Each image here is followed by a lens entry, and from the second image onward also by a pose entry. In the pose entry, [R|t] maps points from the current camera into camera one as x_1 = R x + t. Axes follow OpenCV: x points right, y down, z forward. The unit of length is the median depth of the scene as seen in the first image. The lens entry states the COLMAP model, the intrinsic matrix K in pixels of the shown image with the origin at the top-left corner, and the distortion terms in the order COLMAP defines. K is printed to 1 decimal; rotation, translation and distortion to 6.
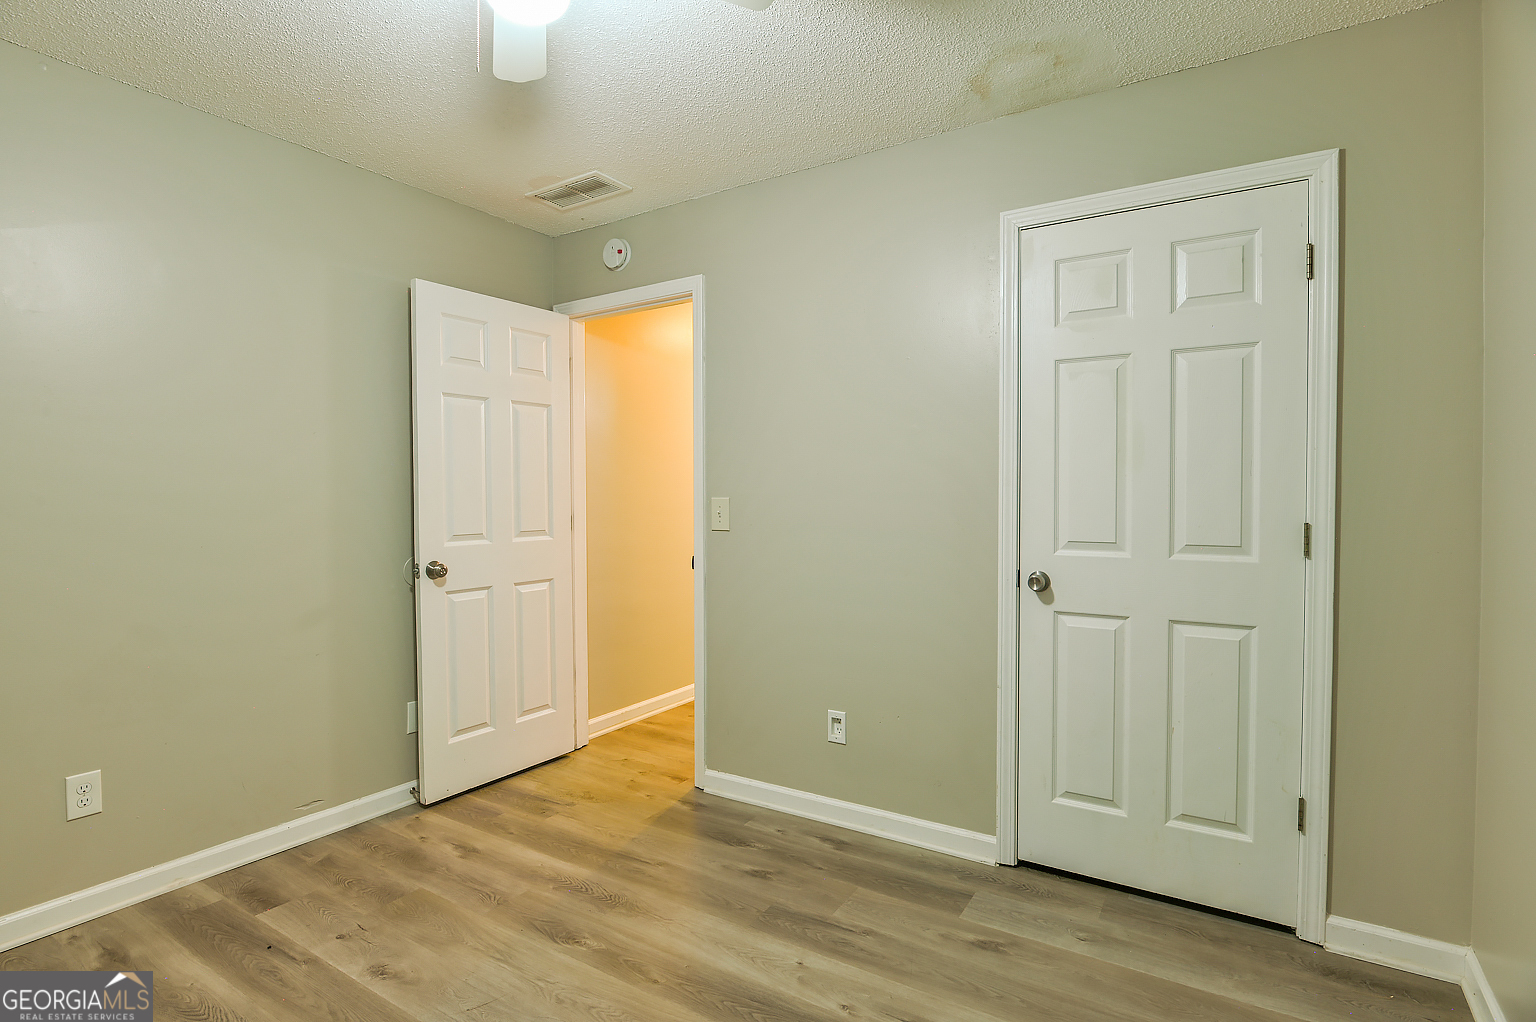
lens RADIAL K [[748.5, 0, 762.6], [0, 748.5, 504.0], [0, 0, 1]] dist [-0.017767, -0.000961]
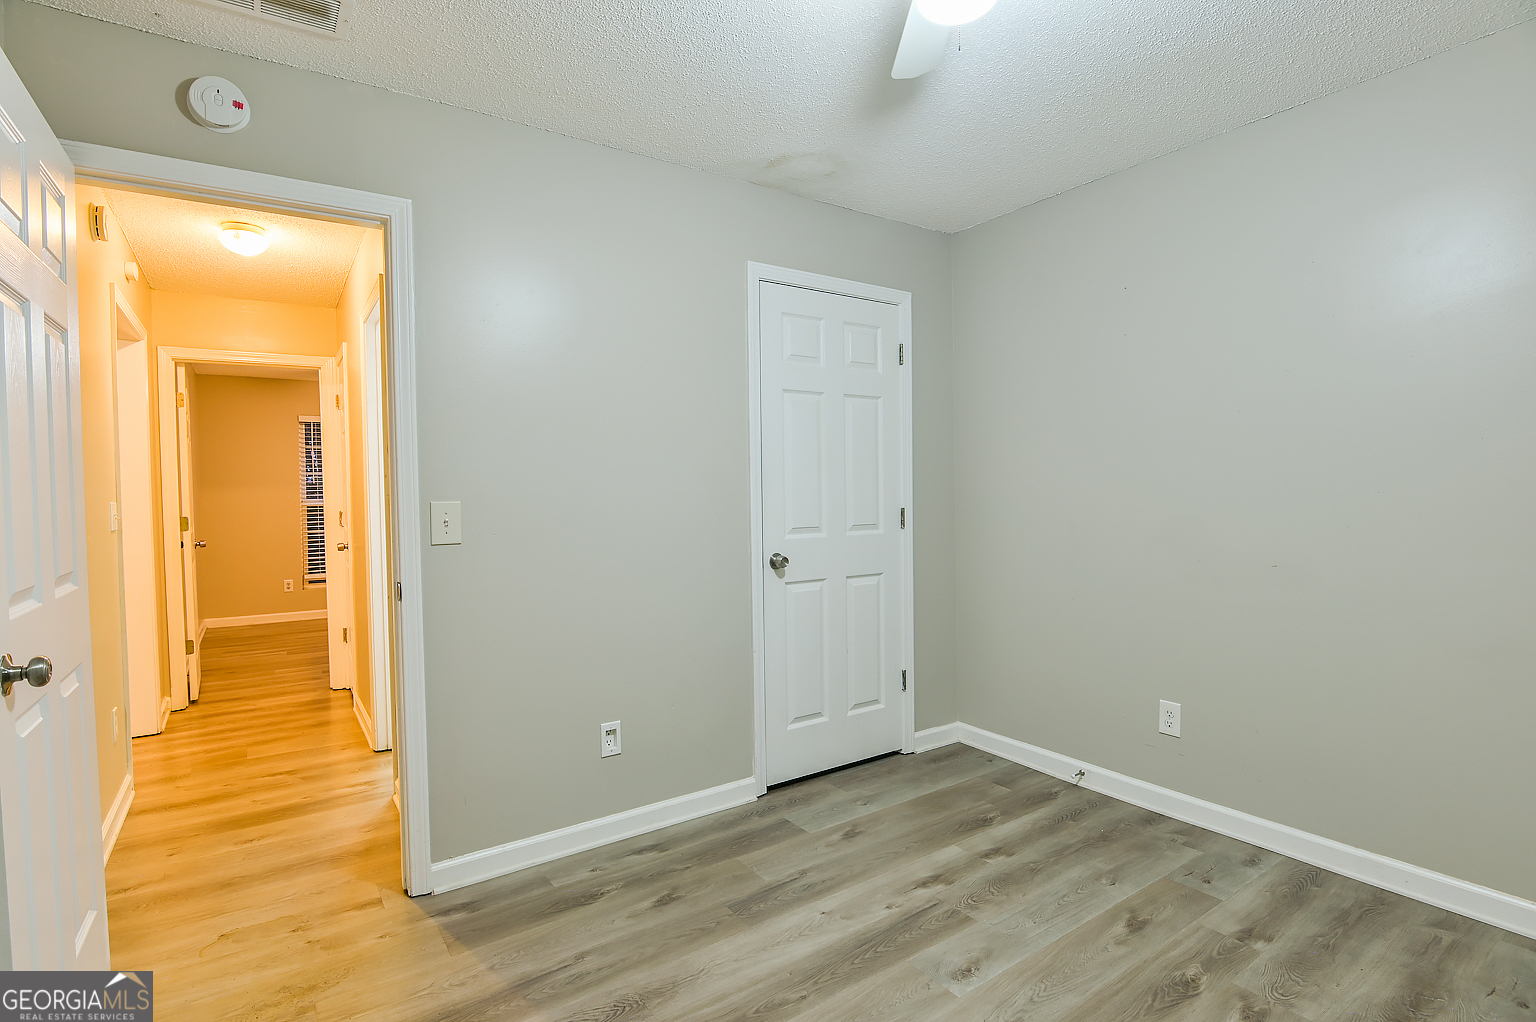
lens RADIAL K [[748.5, 0, 771.6], [0, 748.5, 503.3], [0, 0, 1]] dist [-0.017767, -0.000961]
pose [[0.392513, -0.017671, 0.919577, -0.854750], [0.026019, 0.999629, 0.008103, -0.005588], [-0.919378, 0.020746, 0.392827, 0.533199]]
